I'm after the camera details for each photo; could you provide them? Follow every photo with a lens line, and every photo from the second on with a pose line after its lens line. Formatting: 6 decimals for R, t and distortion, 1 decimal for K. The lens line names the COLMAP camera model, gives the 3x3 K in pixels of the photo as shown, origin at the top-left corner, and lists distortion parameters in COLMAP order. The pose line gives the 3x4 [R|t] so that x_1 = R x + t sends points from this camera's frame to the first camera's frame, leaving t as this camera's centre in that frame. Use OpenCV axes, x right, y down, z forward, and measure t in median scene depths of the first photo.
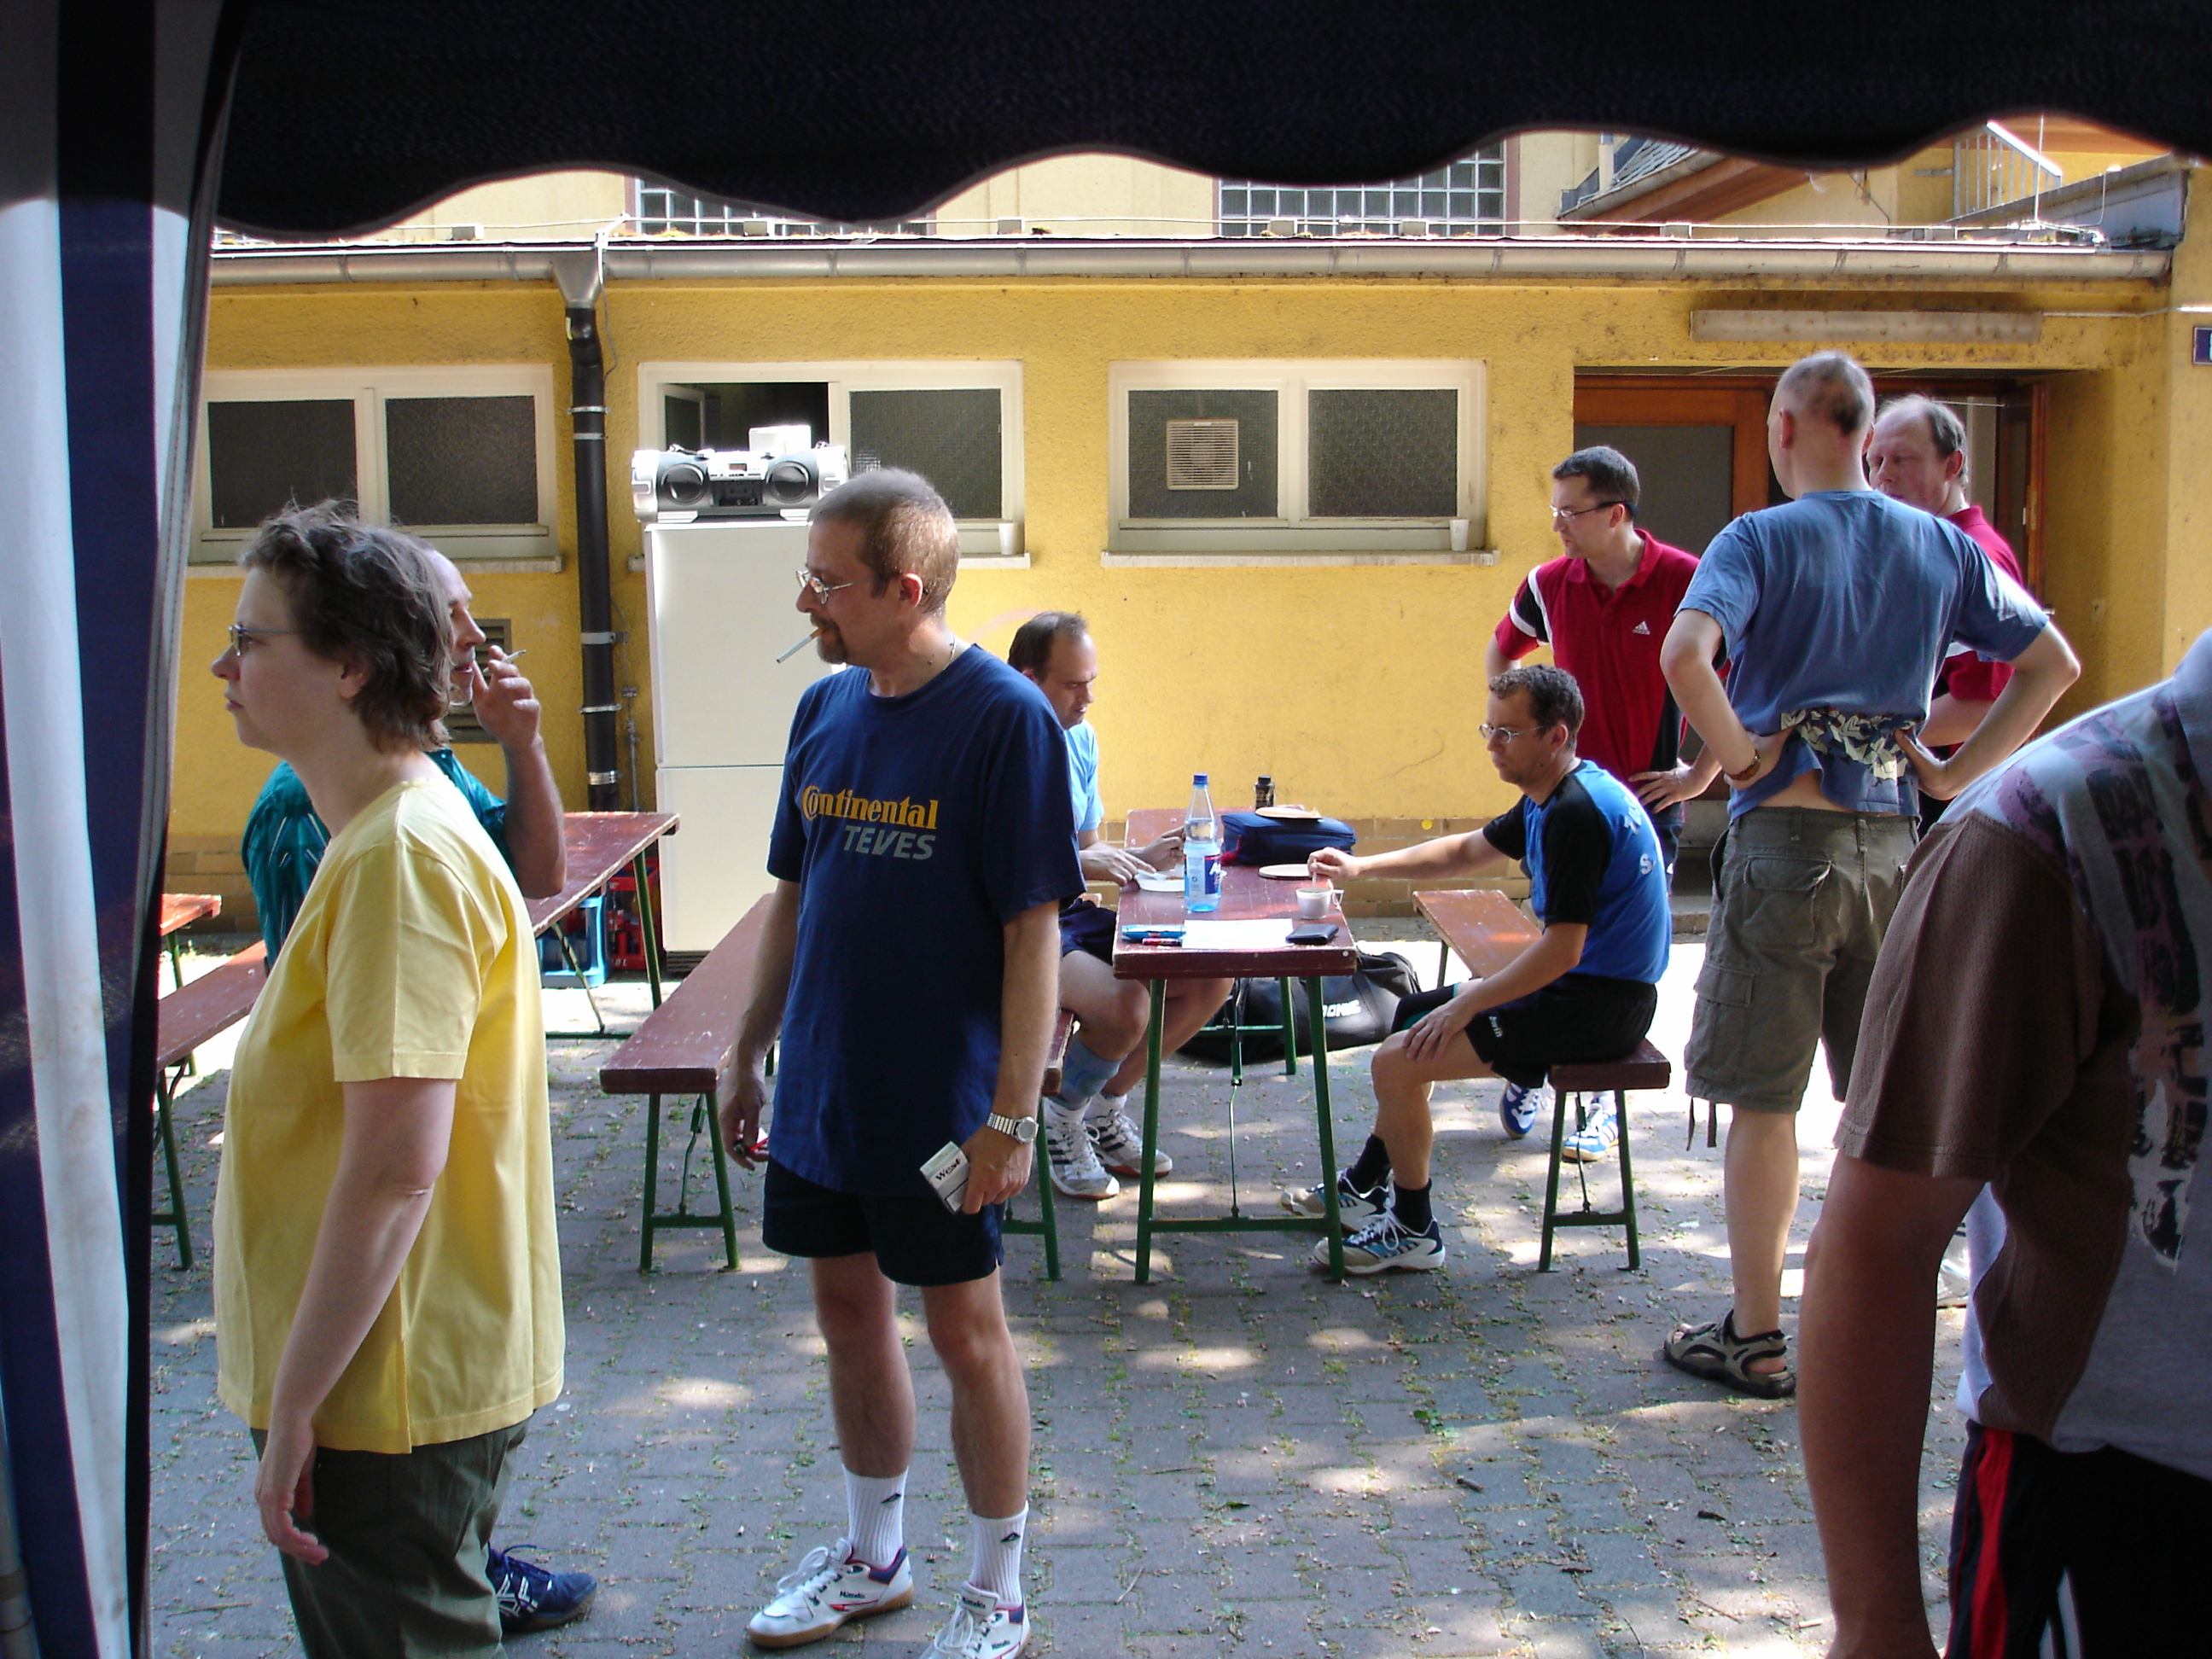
lens RADIAL K [[2479.5, 0, 1105.6], [0, 2479.5, 837.7], [0, 0, 1]] dist [-0.116088, 0.000000]
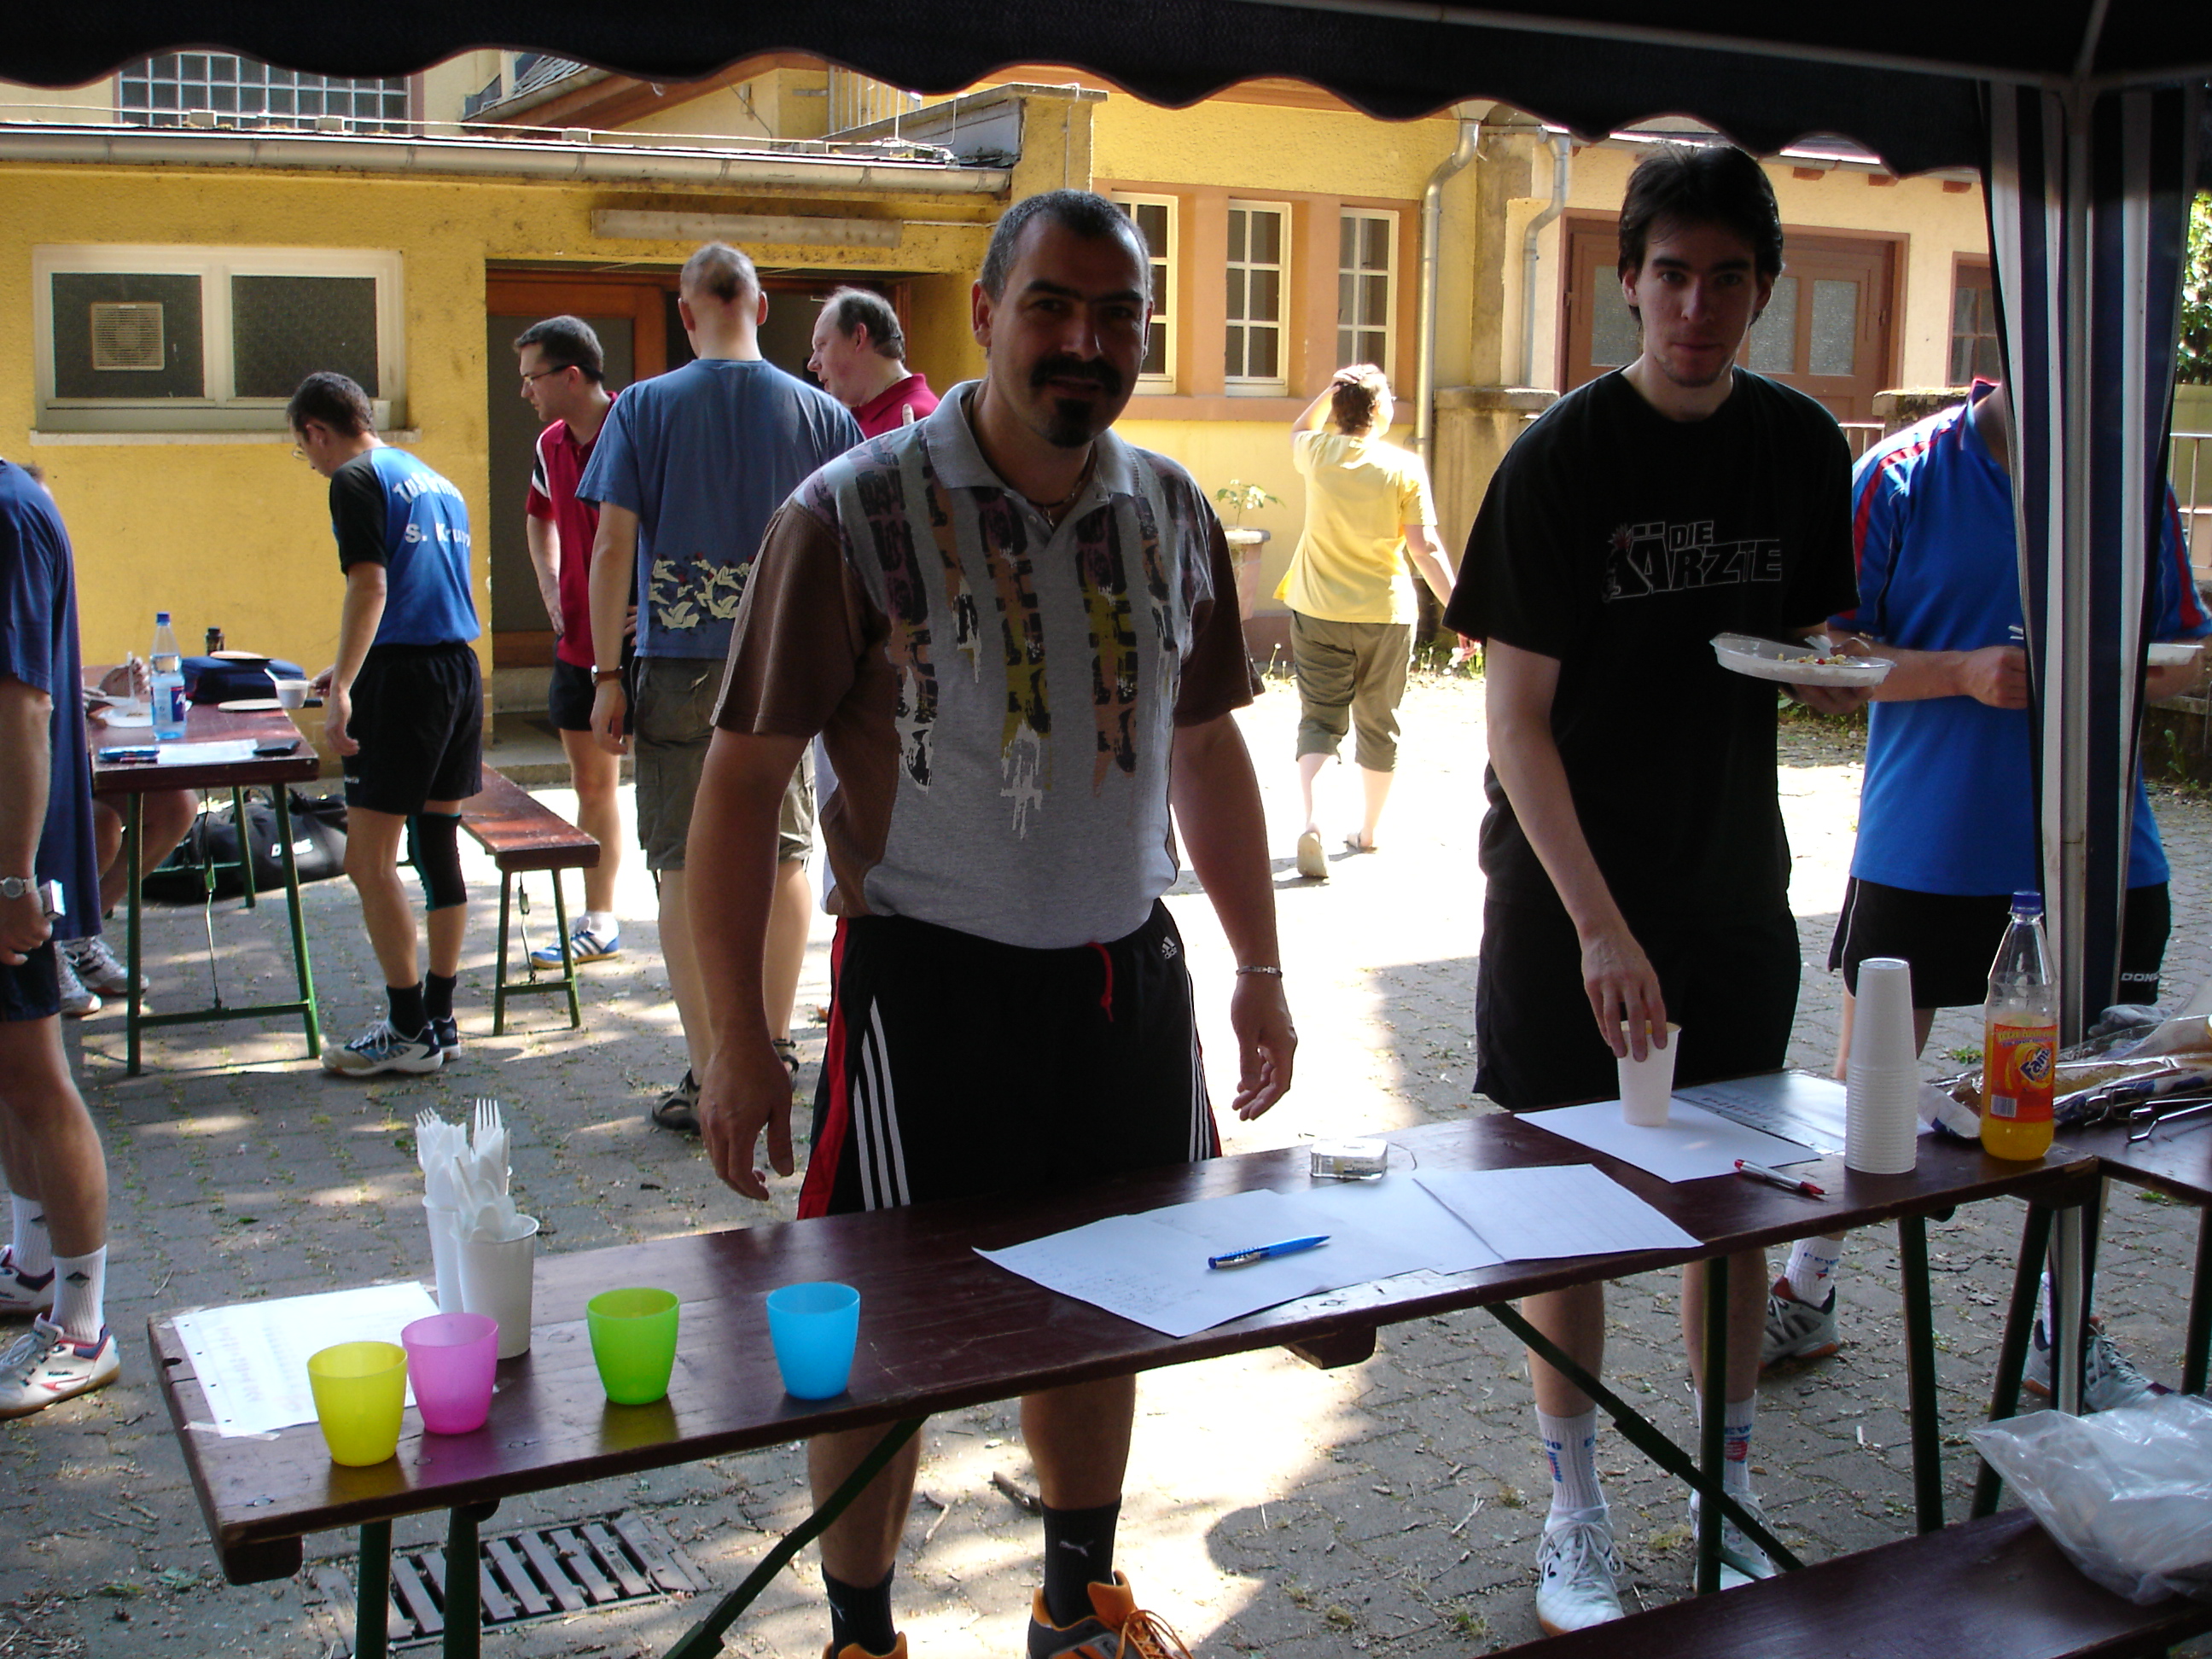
lens RADIAL K [[2479.5, 0, 1090.6], [0, 2479.5, 838.6], [0, 0, 1]] dist [-0.116088, 0.000000]
pose [[0.909994, -0.051525, 0.411407, -0.022446], [0.037001, 0.998381, 0.043195, 0.026204], [-0.412967, -0.024085, 0.910428, -0.093934]]
